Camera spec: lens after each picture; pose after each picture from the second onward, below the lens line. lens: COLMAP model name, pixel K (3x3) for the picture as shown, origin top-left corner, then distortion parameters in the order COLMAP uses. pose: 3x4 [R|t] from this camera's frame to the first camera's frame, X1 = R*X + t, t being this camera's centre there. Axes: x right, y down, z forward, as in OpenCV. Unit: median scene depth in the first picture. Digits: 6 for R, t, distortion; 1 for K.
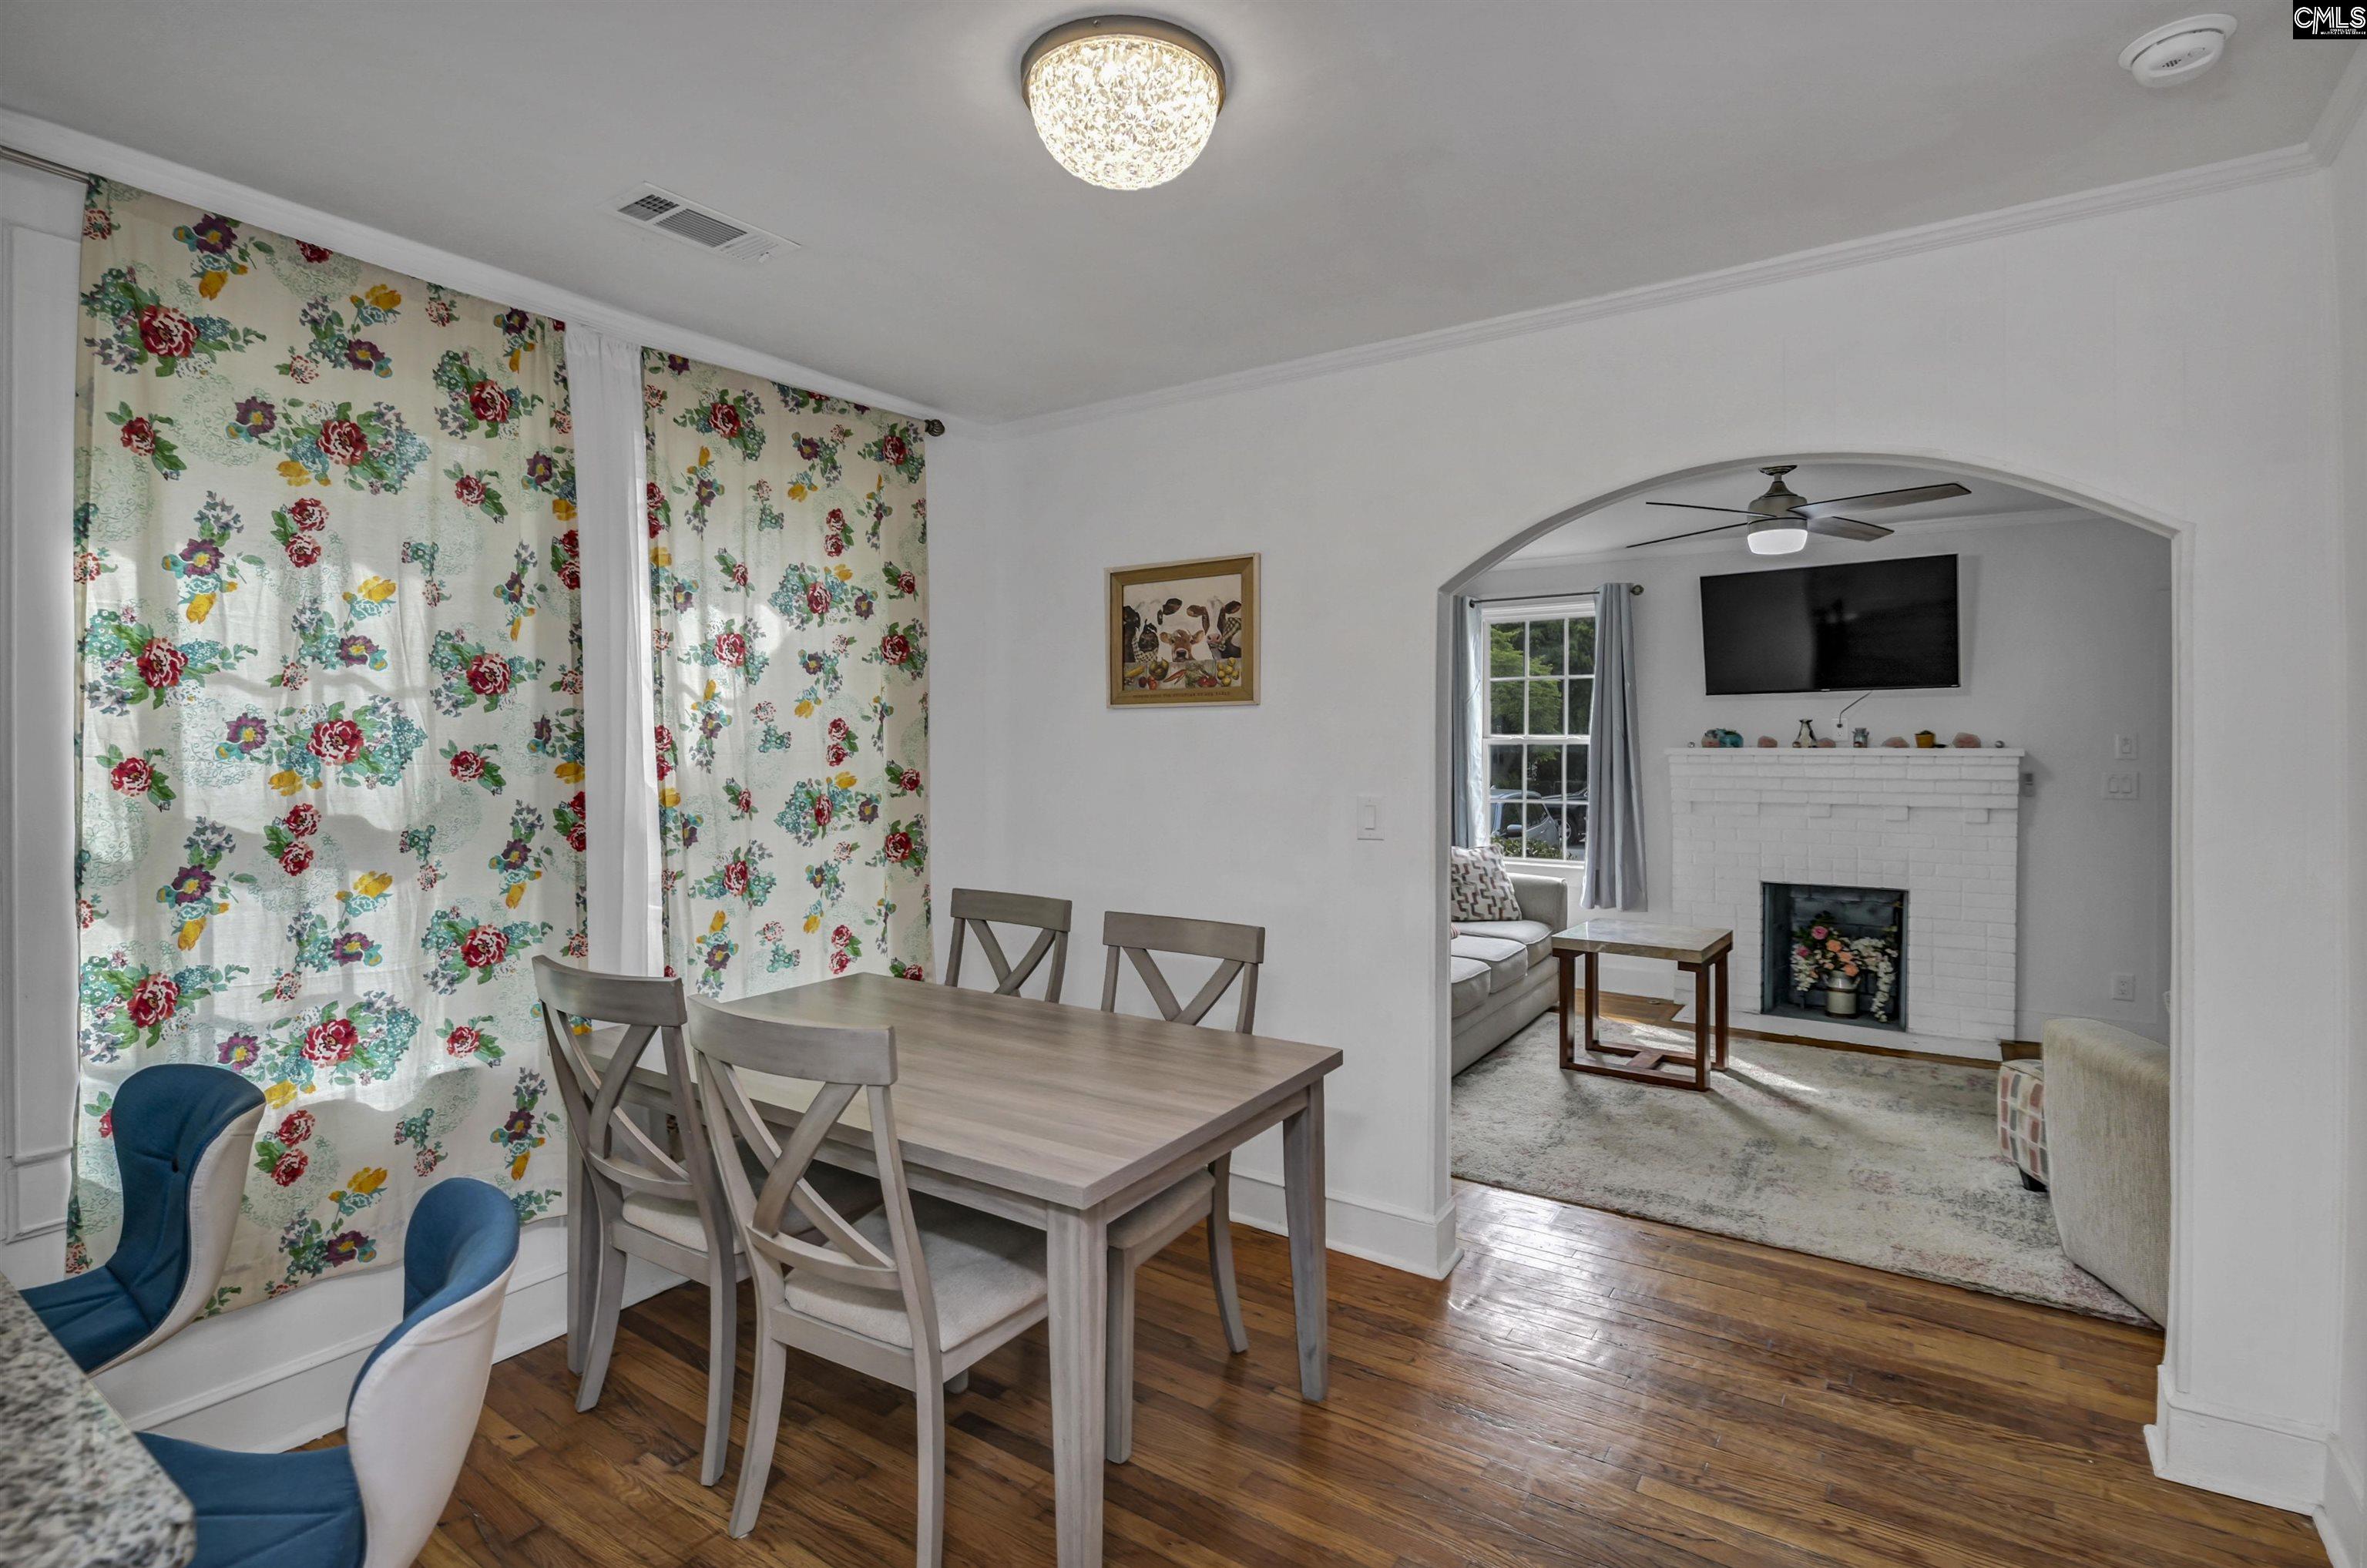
lens RADIAL K [[1121.8, 0, 1171.2], [0, 1121.8, 754.9], [0, 0, 1]] dist [0.009901, -0.012749]
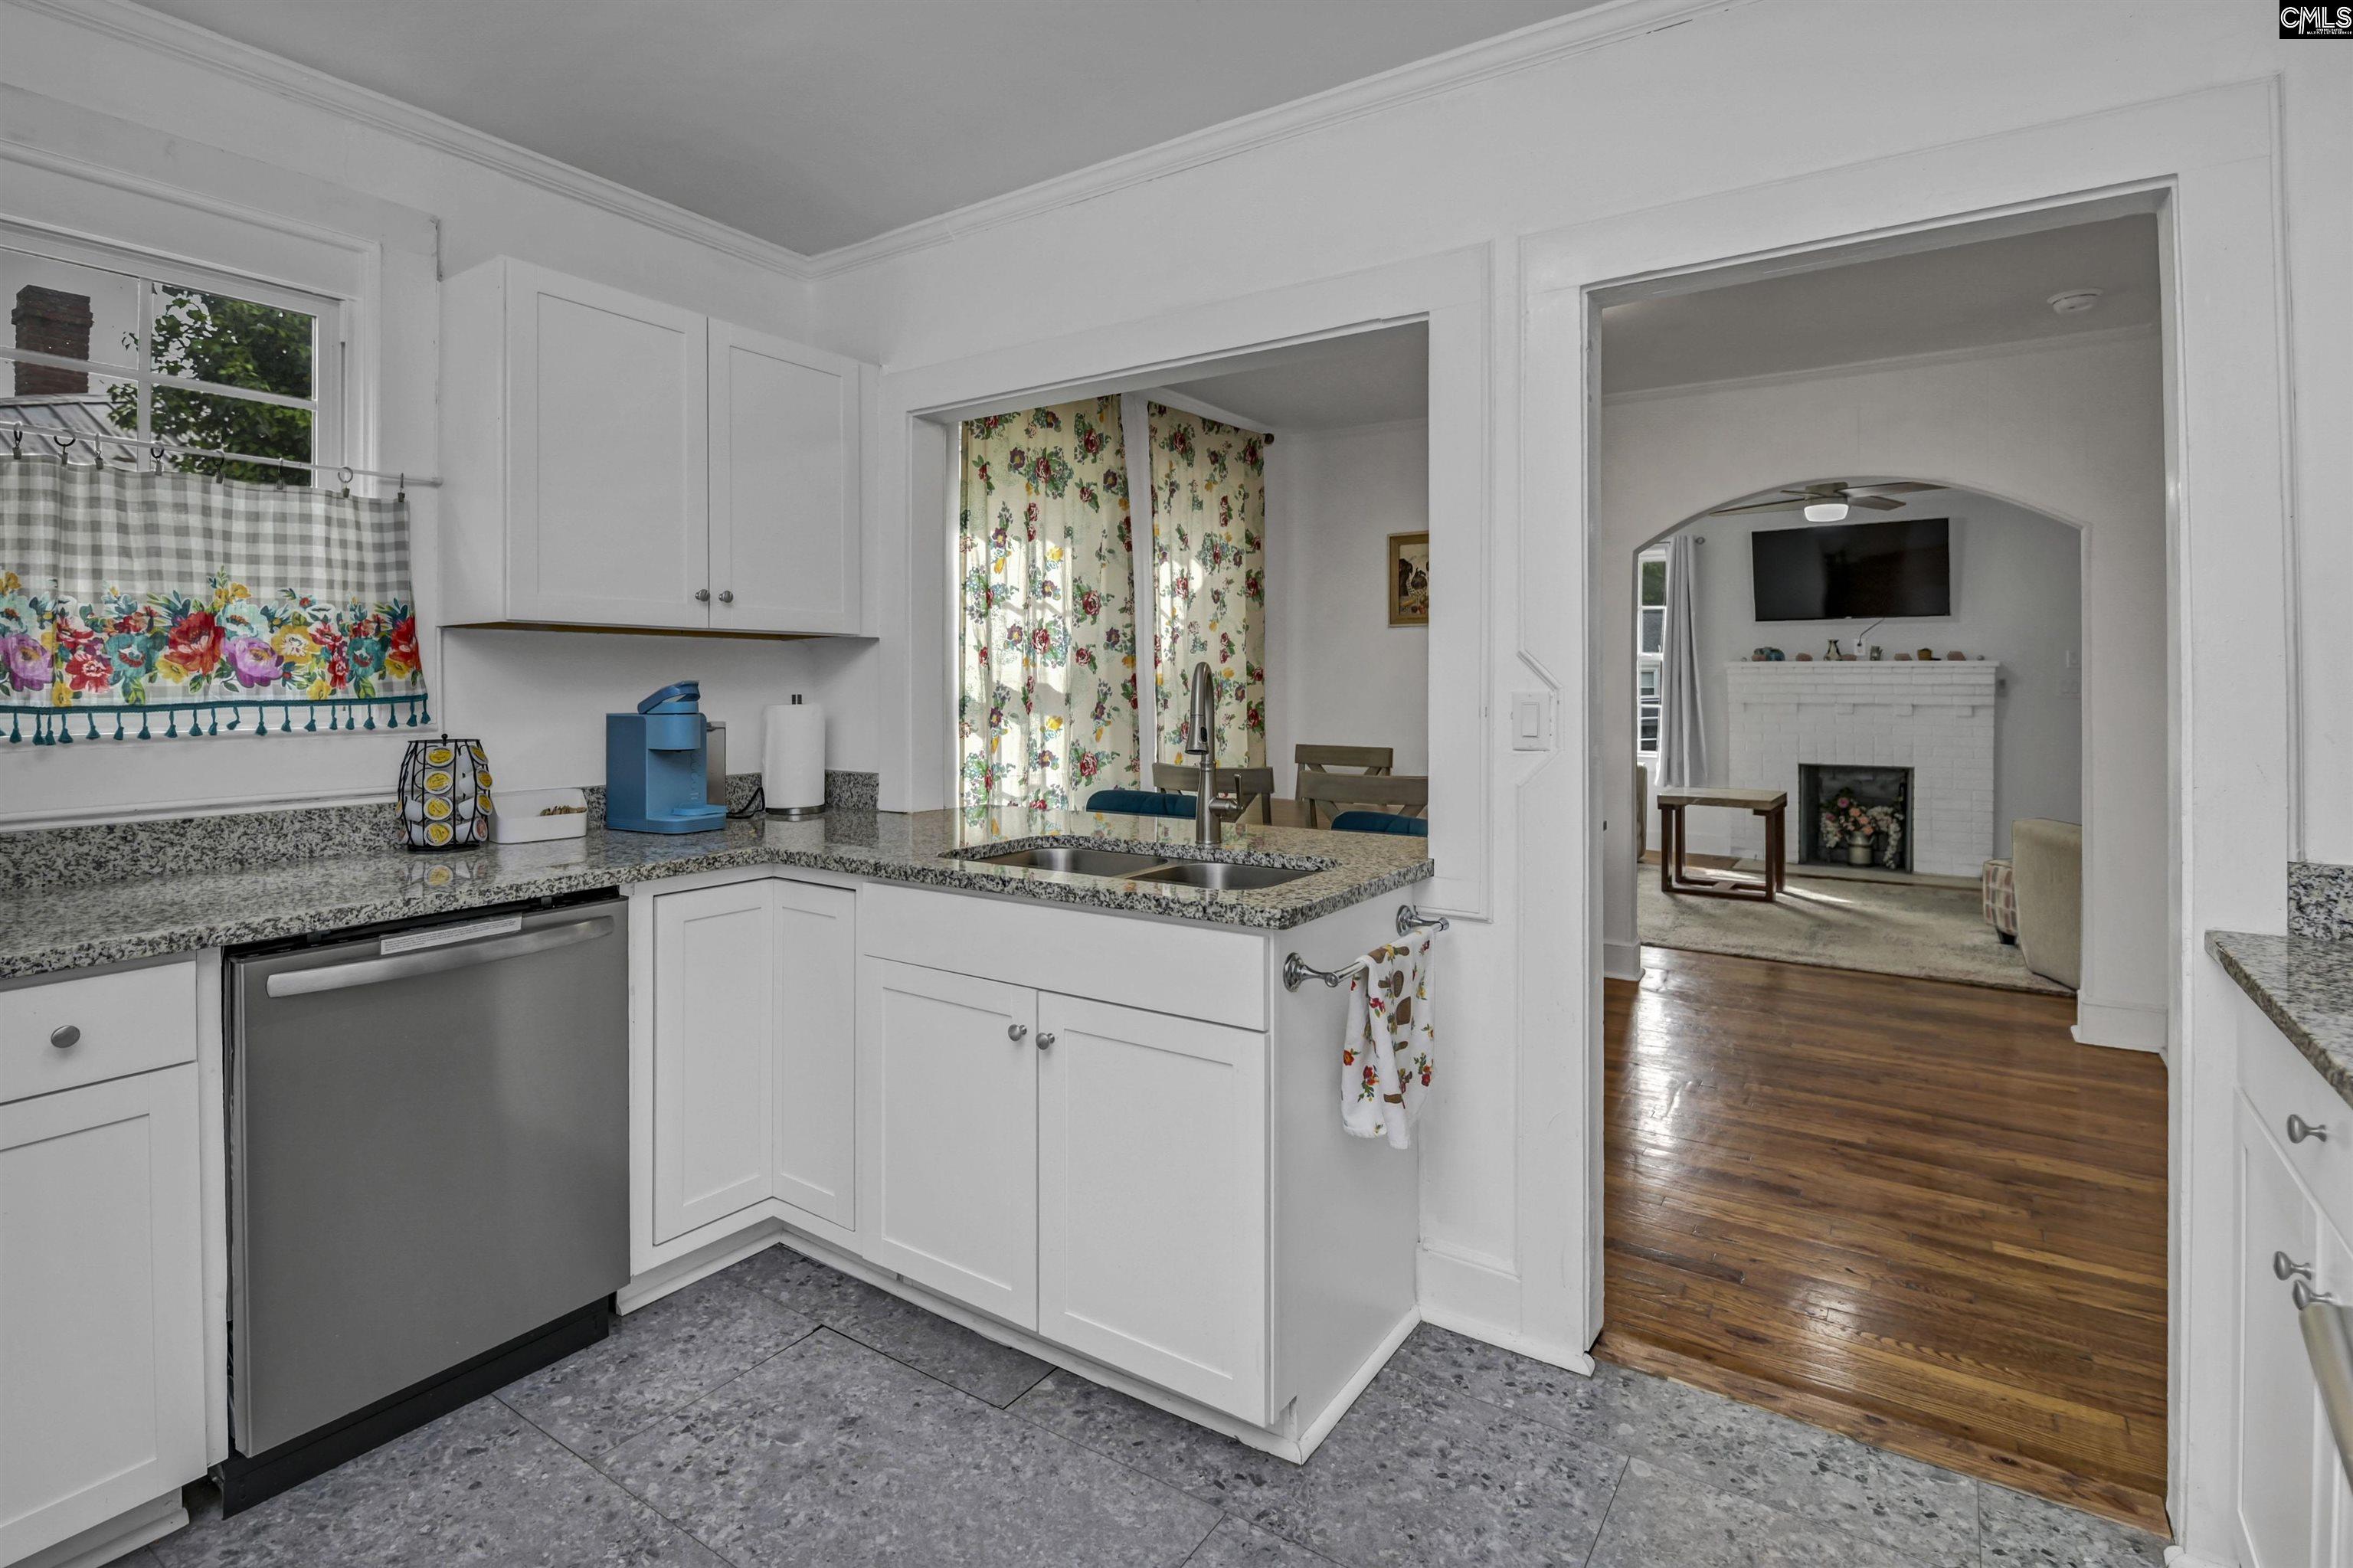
lens RADIAL K [[1103.1, 0, 1169.8], [0, 1103.1, 683.5], [0, 0, 1]] dist [0.020308, -0.015002]
pose [[0.999963, 0.001065, 0.008534, -0.431459], [-0.001037, 0.999994, -0.003188, 0.046832], [-0.008537, 0.003179, 0.999959, -0.564291]]
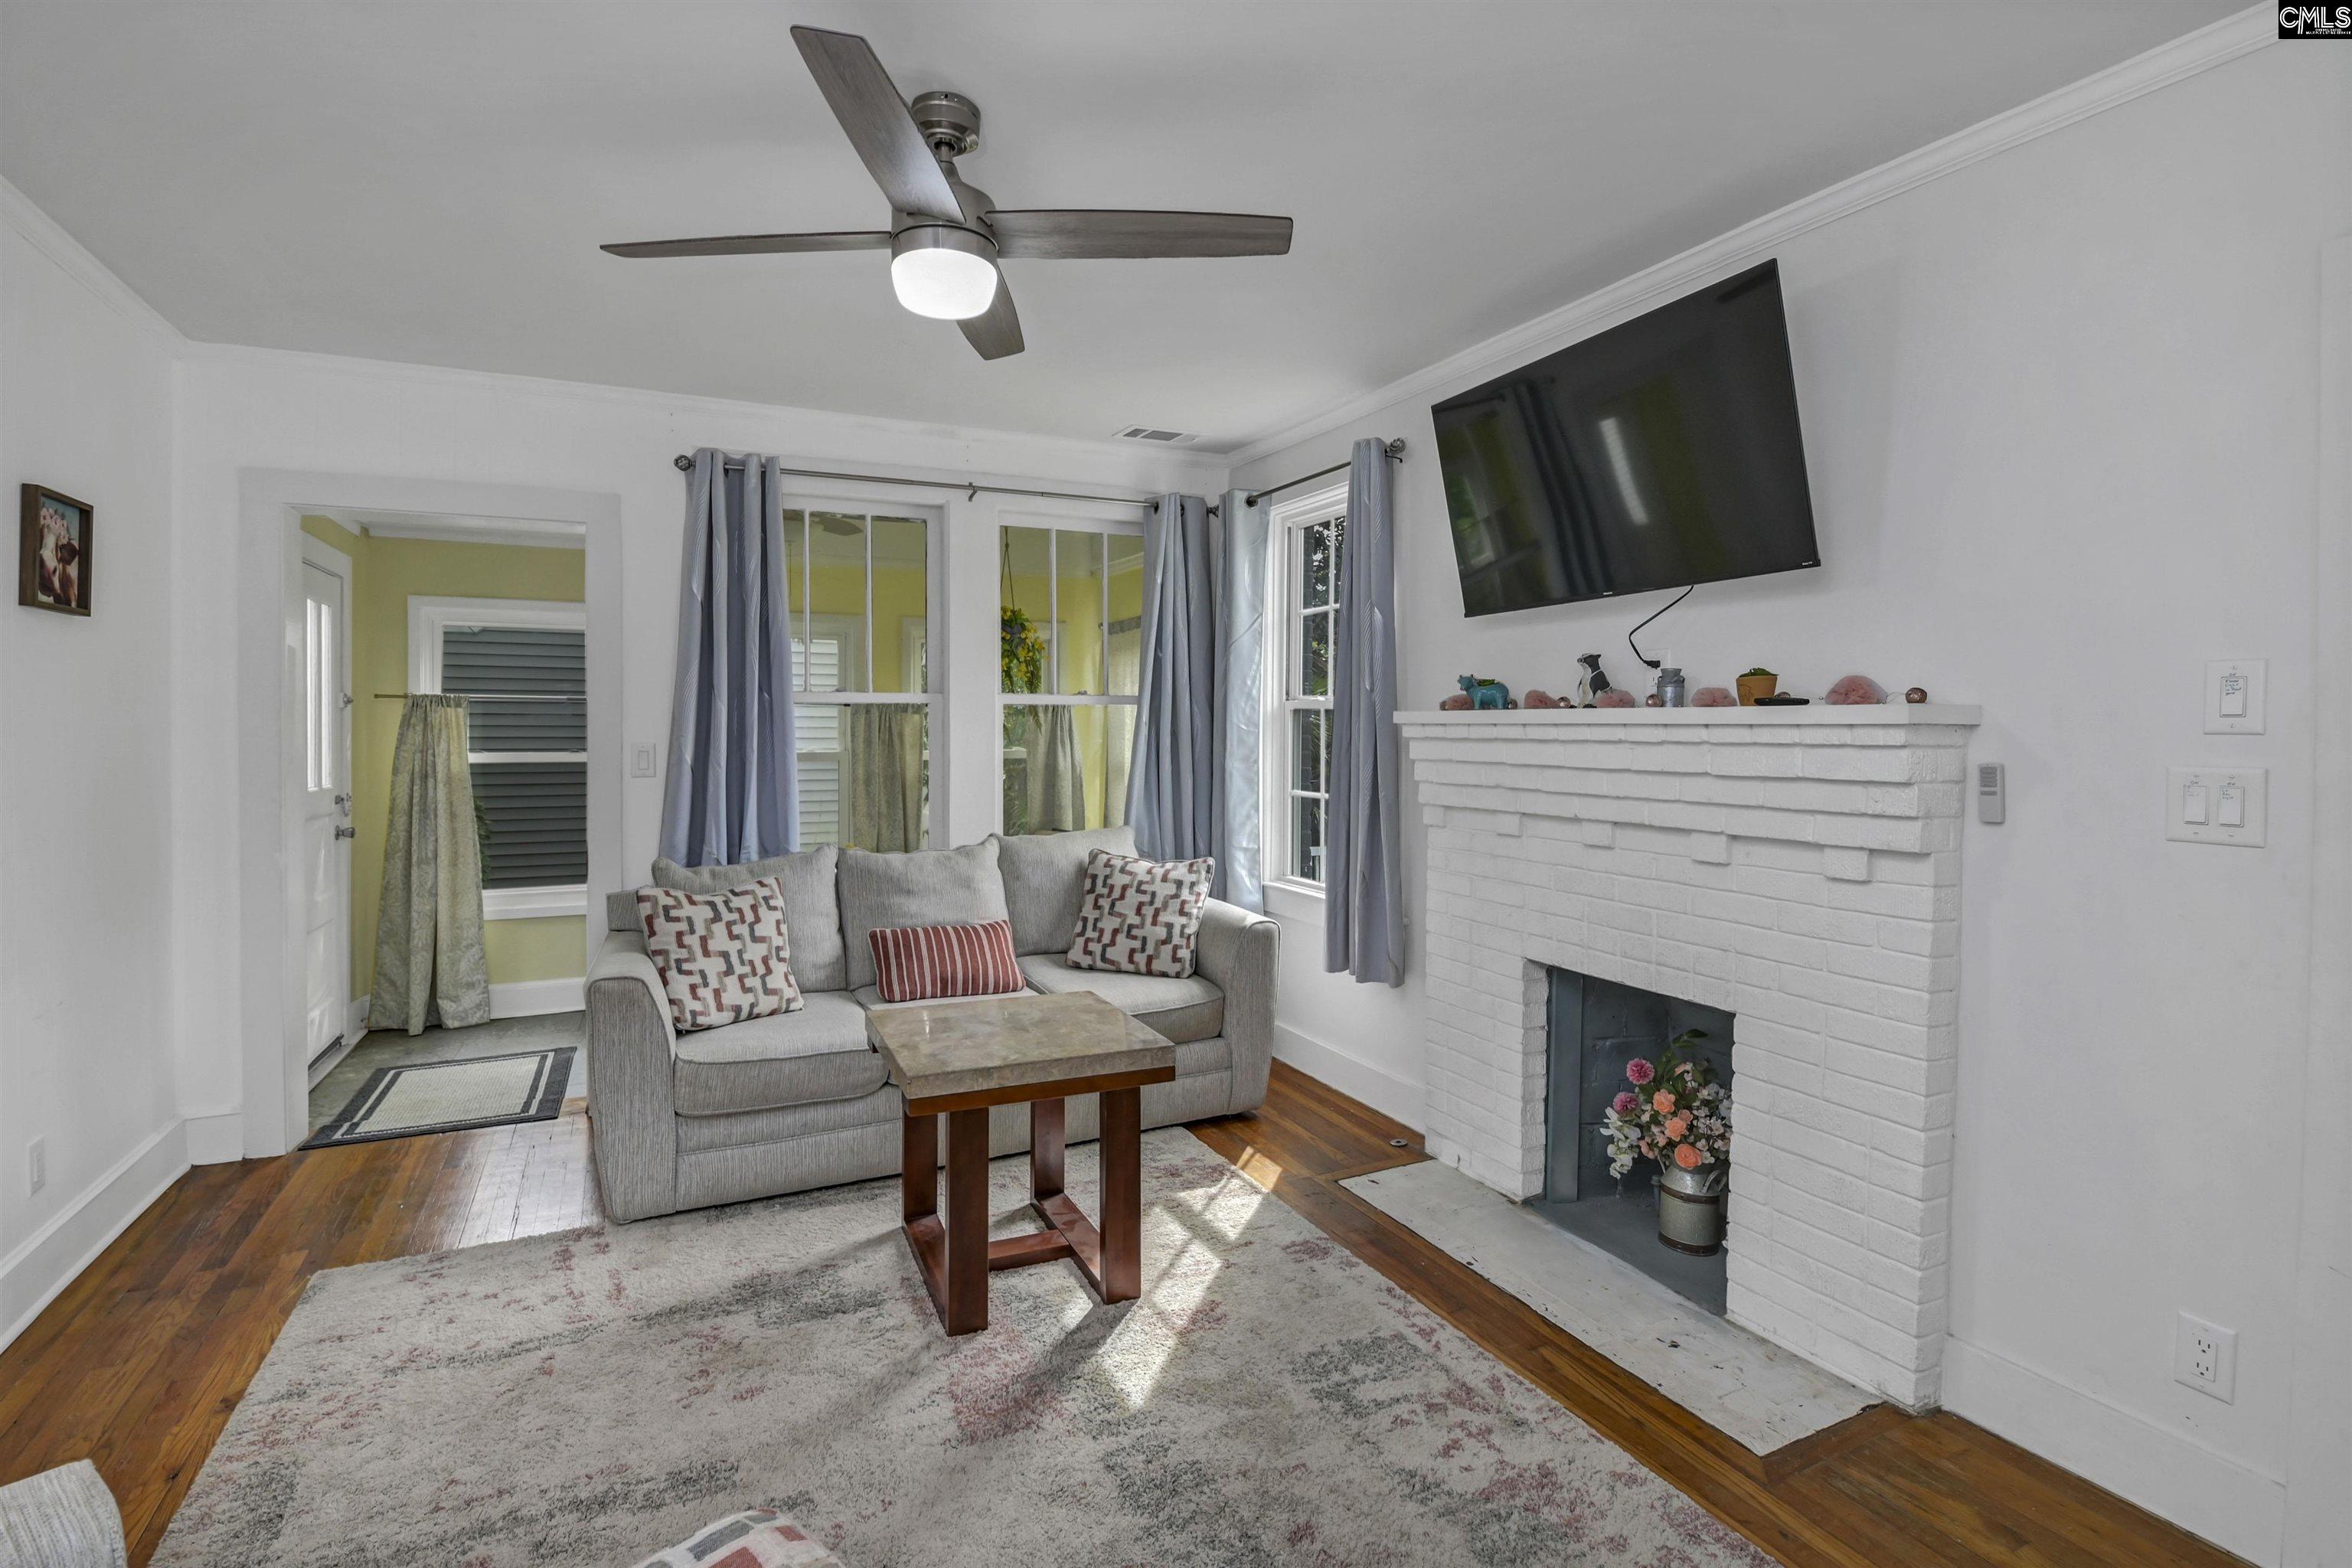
lens RADIAL K [[1067.6, 0, 1146.3], [0, 1067.6, 739.0], [0, 0, 1]] dist [-0.004409, -0.000573]
pose [[0.860276, 0.007604, -0.509771, 1.219595], [-0.006781, 0.999971, 0.003473, 0.012412], [0.509783, 0.000469, 0.860303, 0.902187]]
